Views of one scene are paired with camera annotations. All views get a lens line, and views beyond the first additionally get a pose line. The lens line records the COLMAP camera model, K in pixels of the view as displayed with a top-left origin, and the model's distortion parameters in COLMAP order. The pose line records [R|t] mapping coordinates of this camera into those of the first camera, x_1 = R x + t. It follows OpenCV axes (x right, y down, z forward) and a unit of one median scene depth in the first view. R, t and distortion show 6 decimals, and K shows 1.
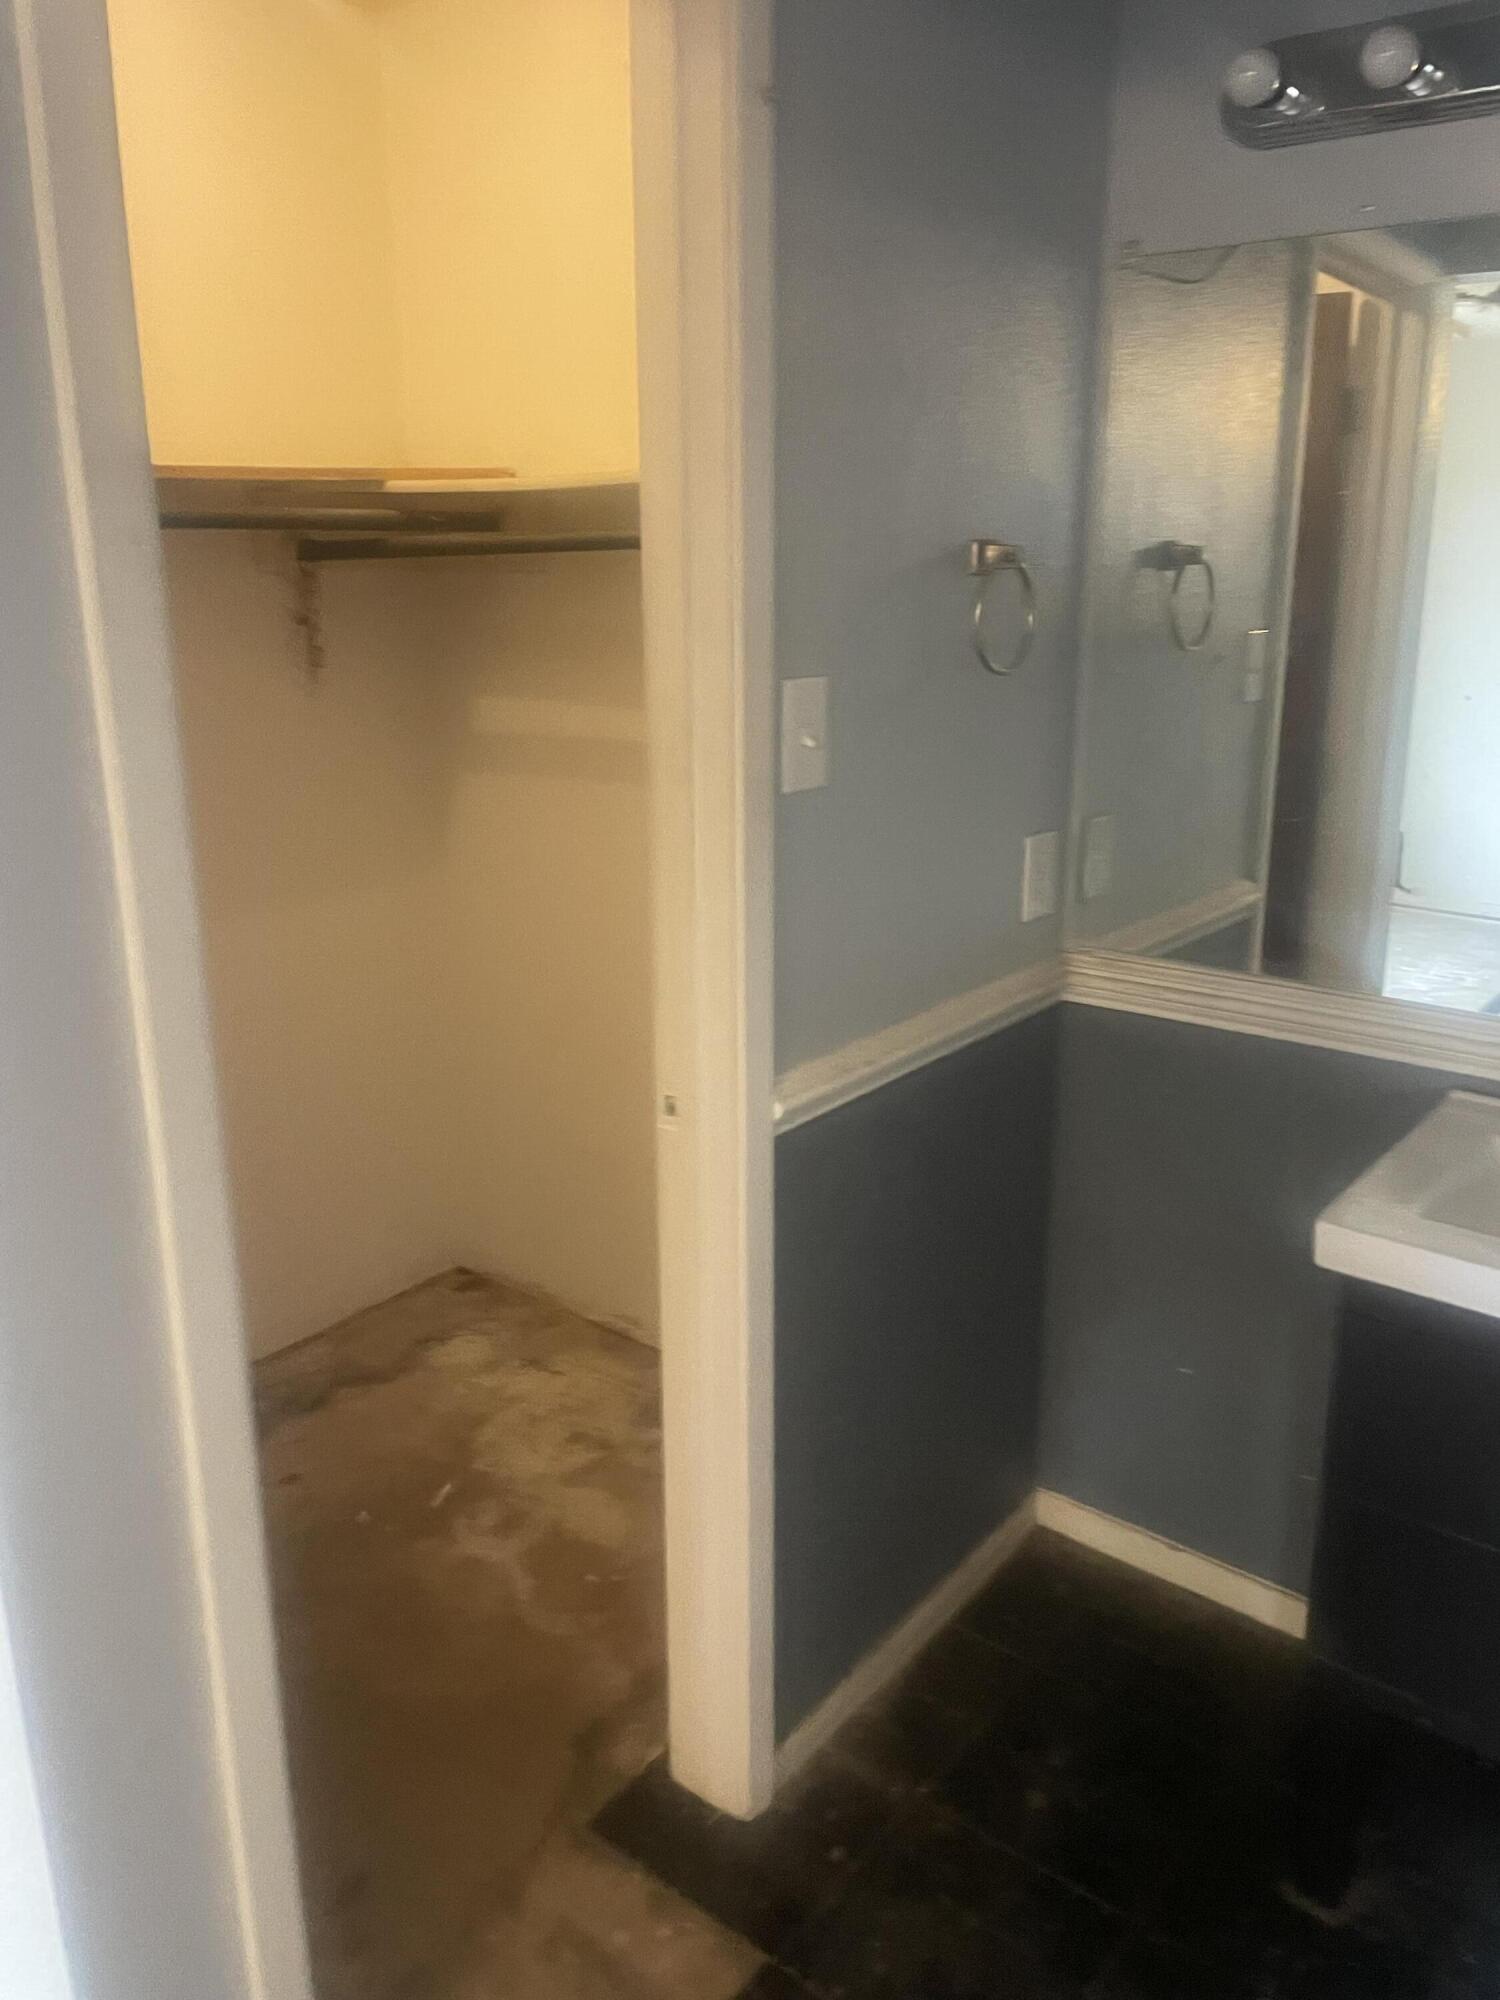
lens RADIAL K [[1556.8, 0, 752.5], [0, 1556.8, 1021.8], [0, 0, 1]] dist [0.071243, -0.097736]
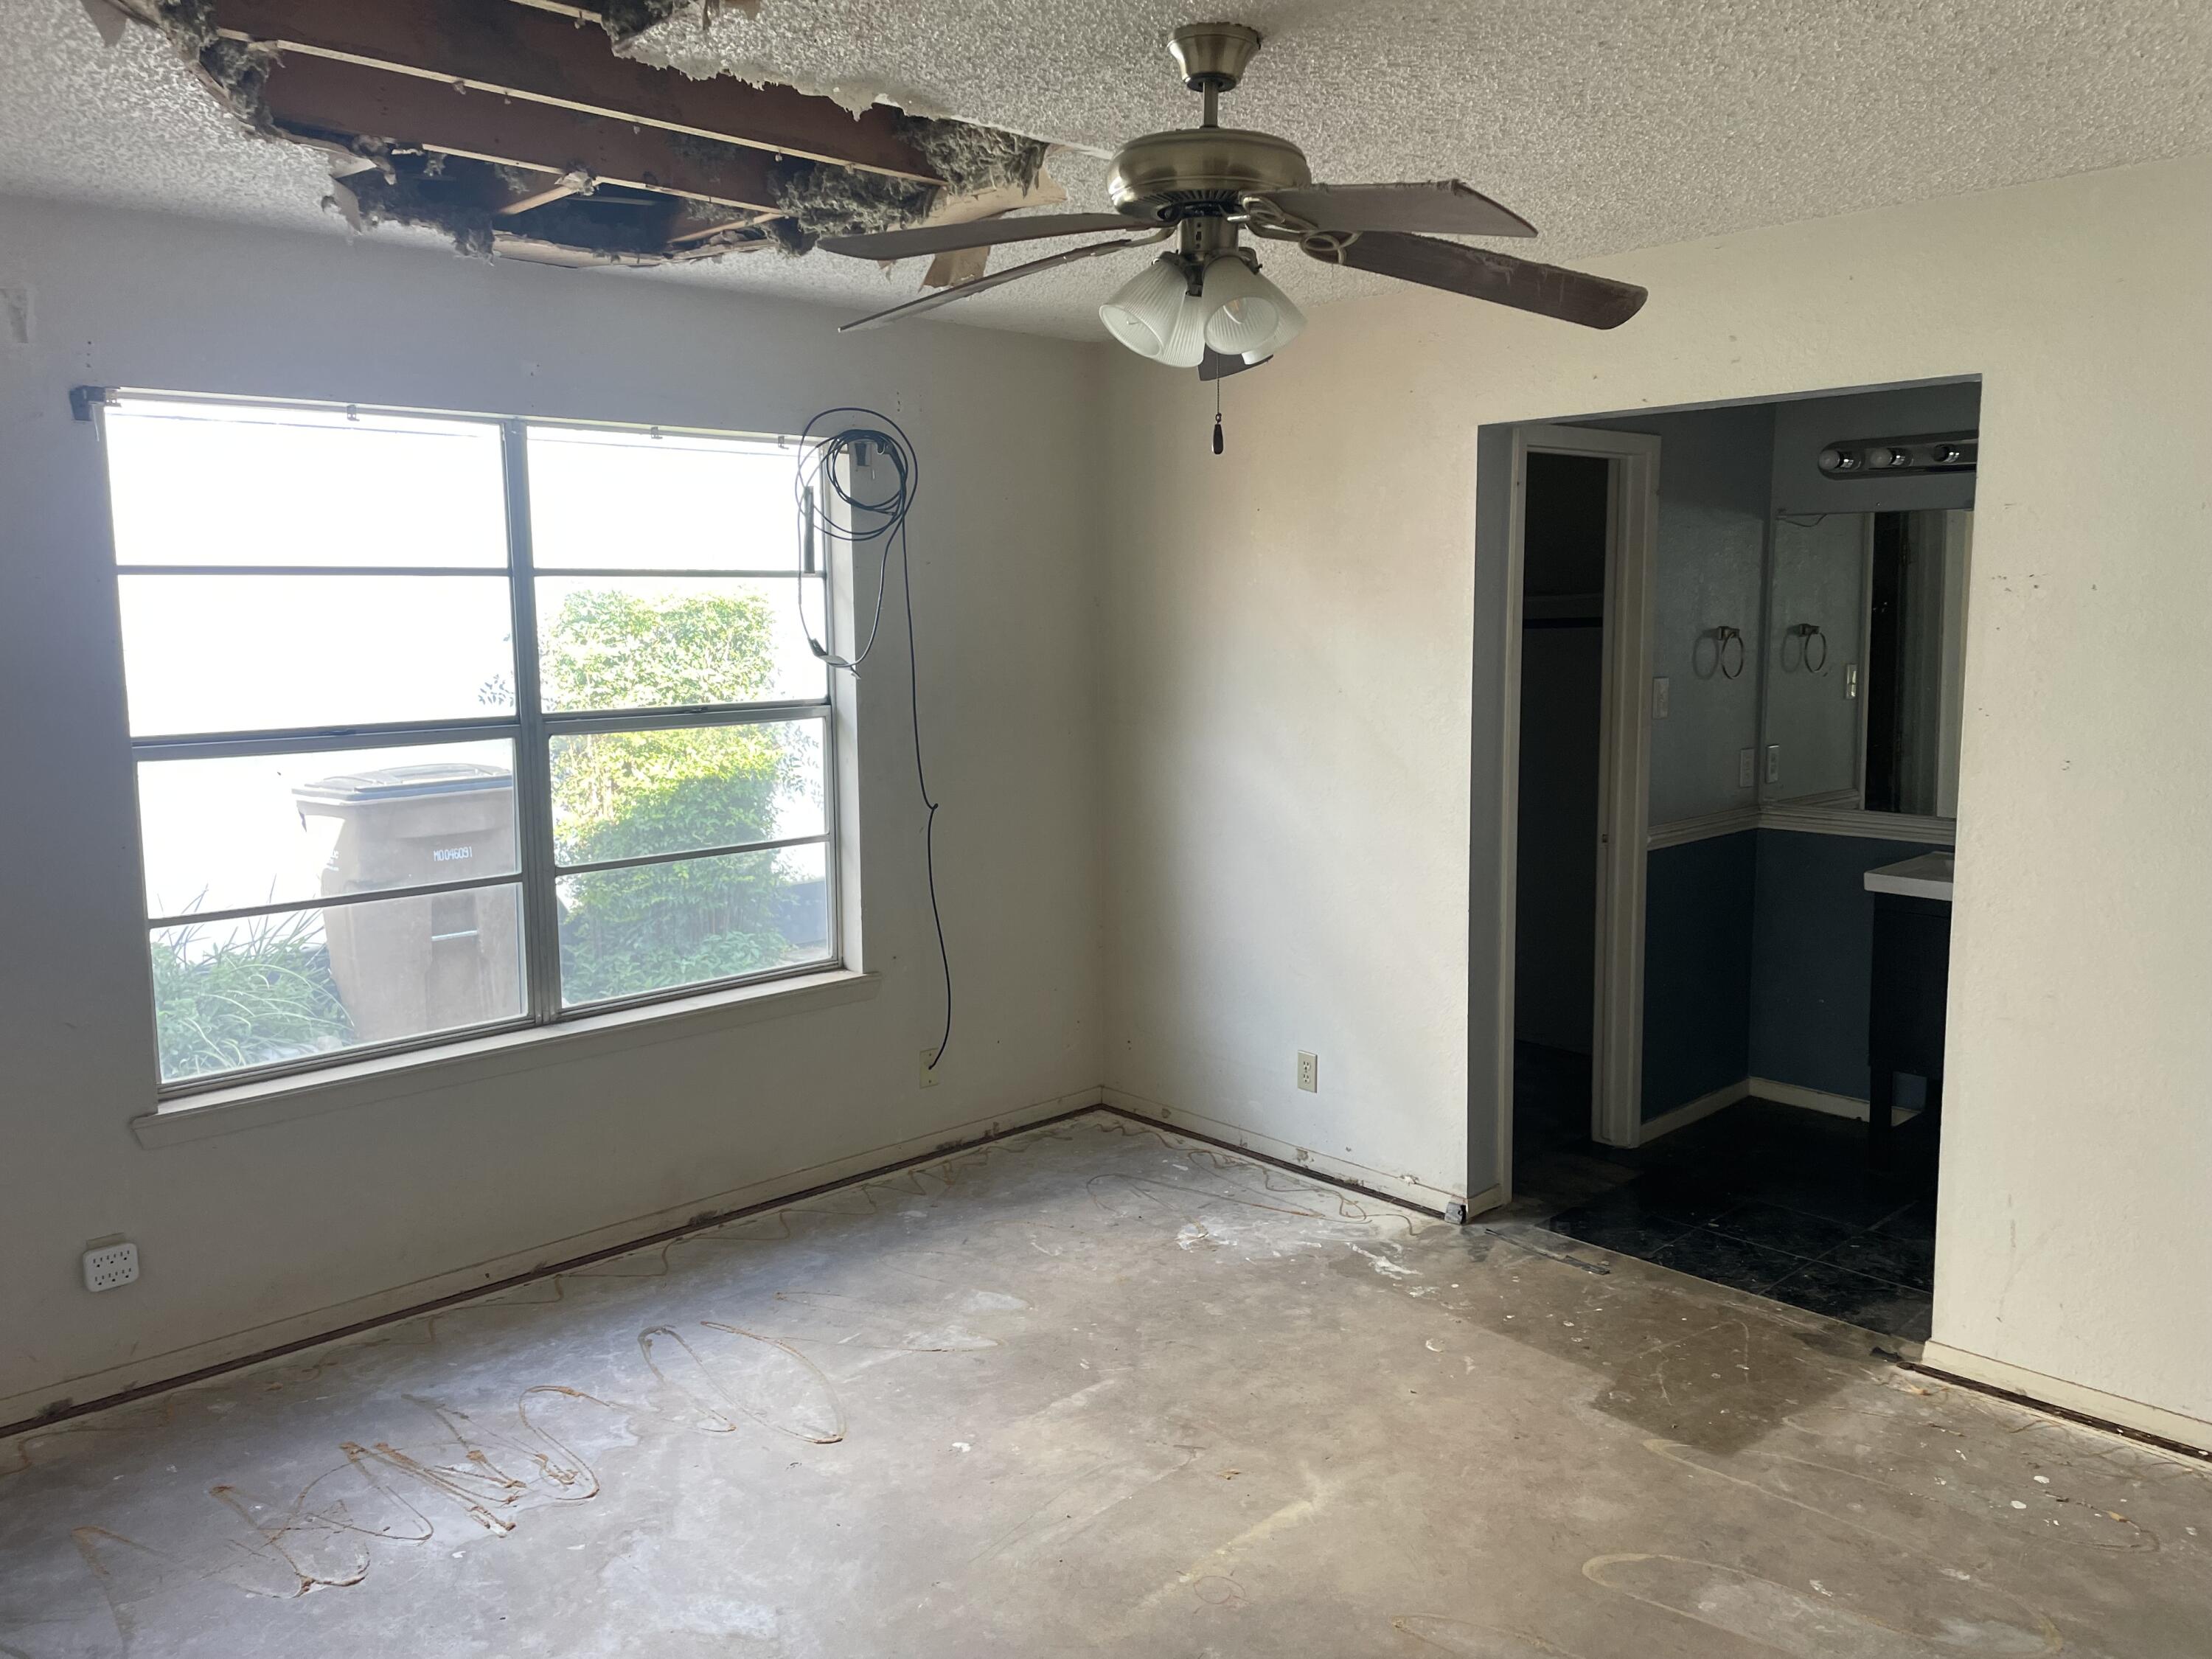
lens RADIAL K [[1721.8, 0, 1093.7], [0, 1721.8, 822.9], [0, 0, 1]] dist [0.071243, -0.097736]
pose [[0.989022, 0.010906, -0.147364, -0.307054], [-0.034886, 0.986314, -0.161143, 0.340531], [0.143589, 0.164515, 0.975867, -1.268900]]
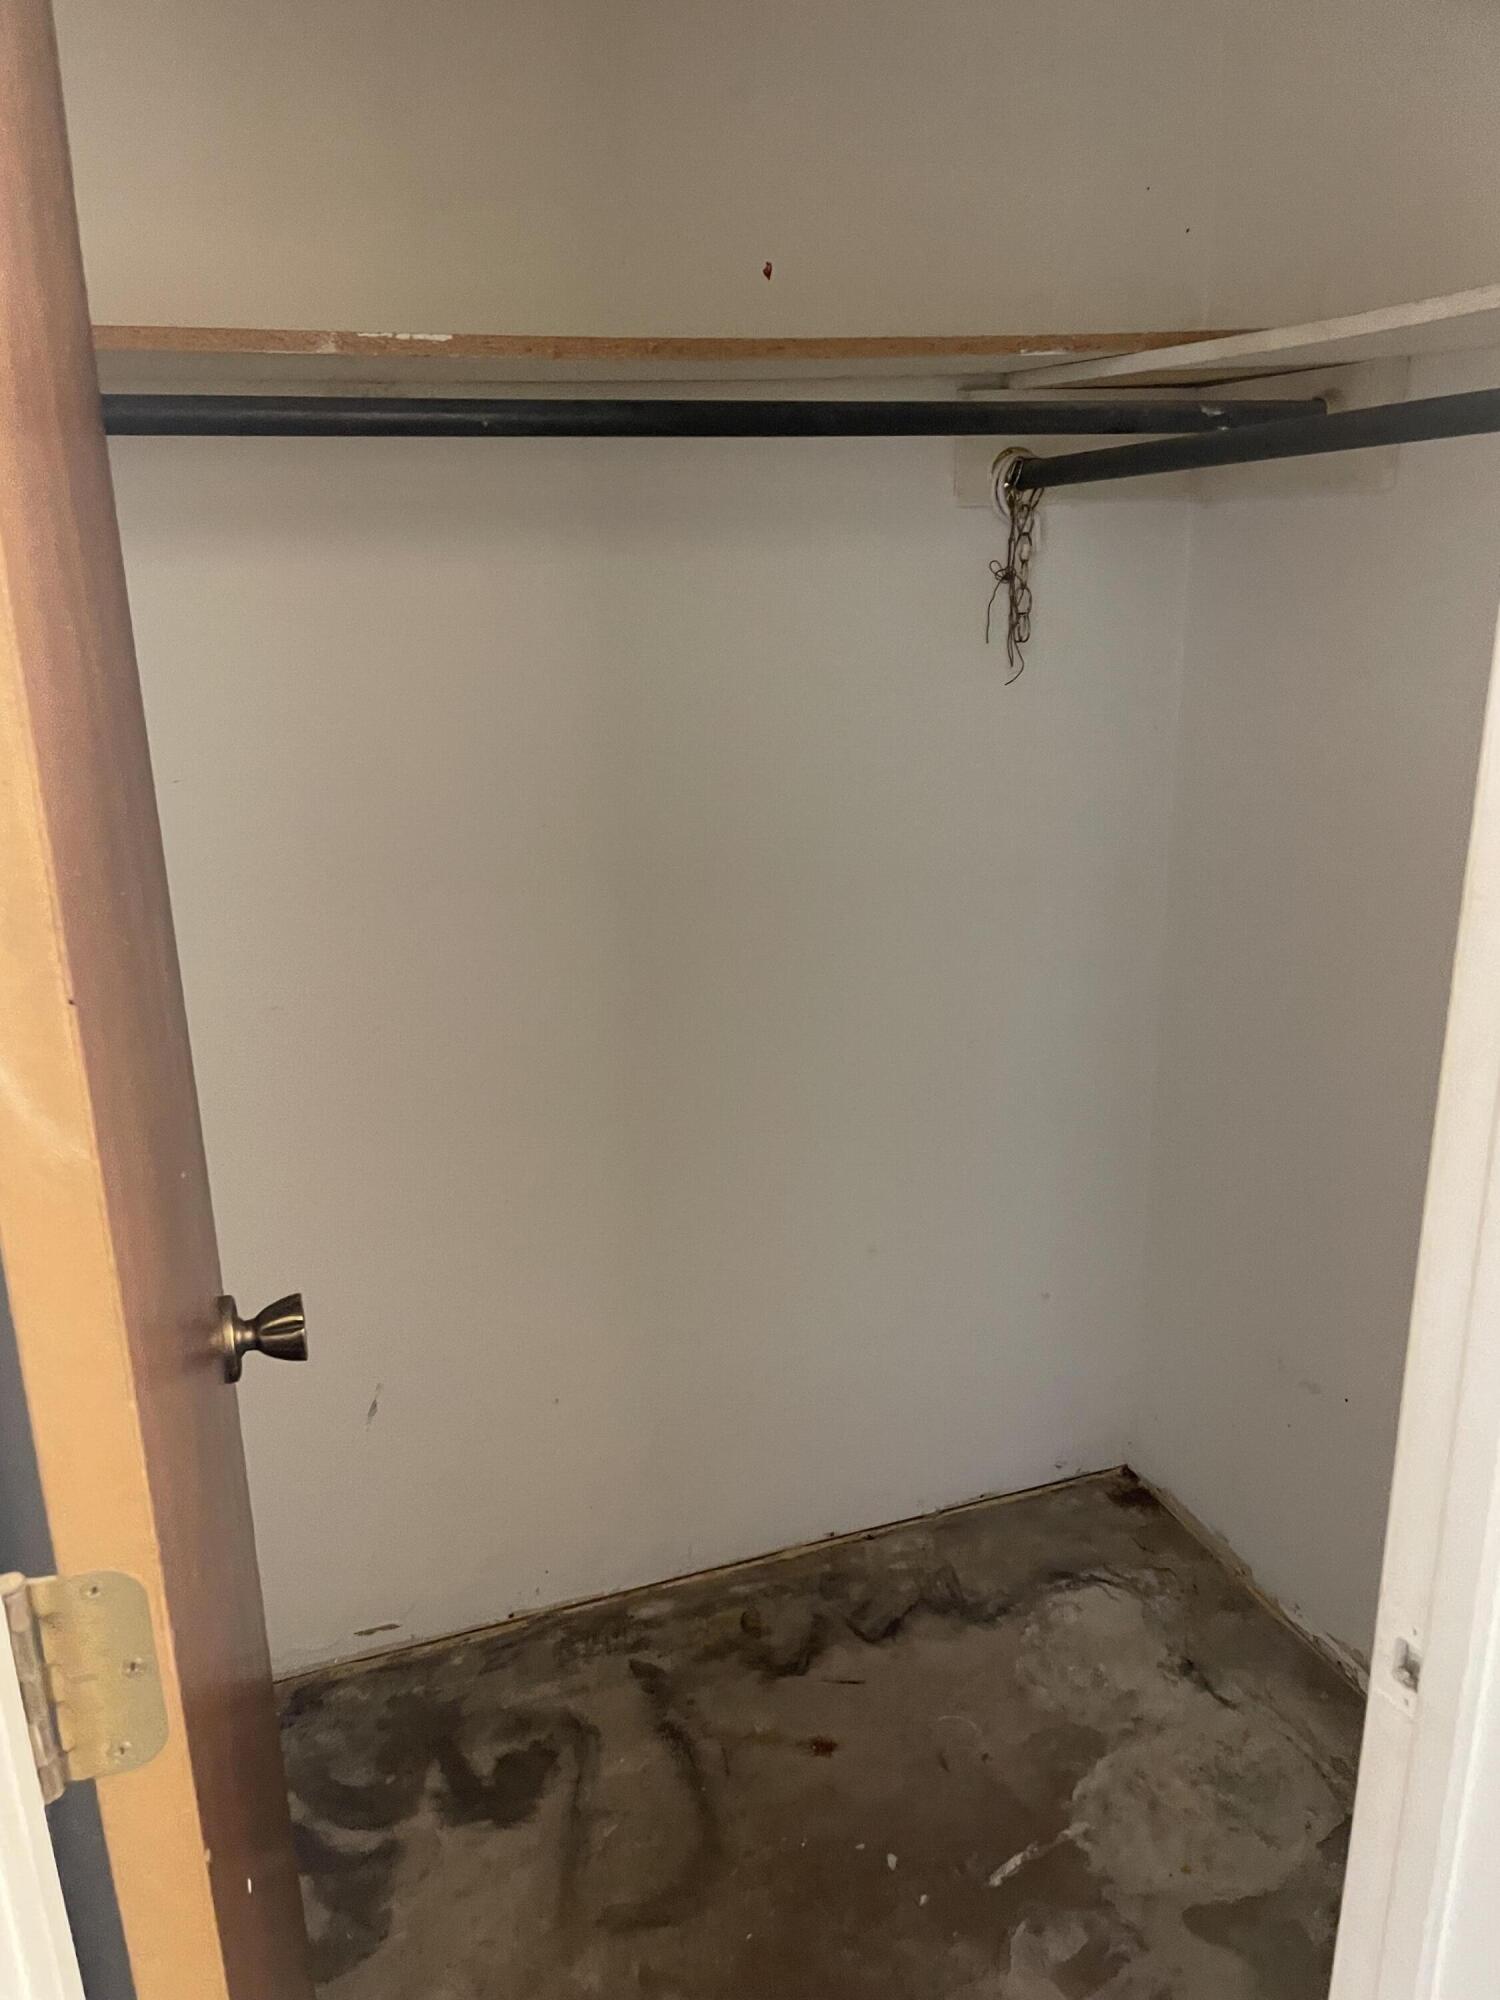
lens RADIAL K [[1556.8, 0, 752.5], [0, 1556.8, 1021.8], [0, 0, 1]] dist [0.071243, -0.097736]
pose [[0.860146, 0.152388, -0.486750, -0.014750], [-0.132676, 0.988321, 0.074961, -0.096950], [0.492489, 0.000103, 0.870319, 0.339594]]
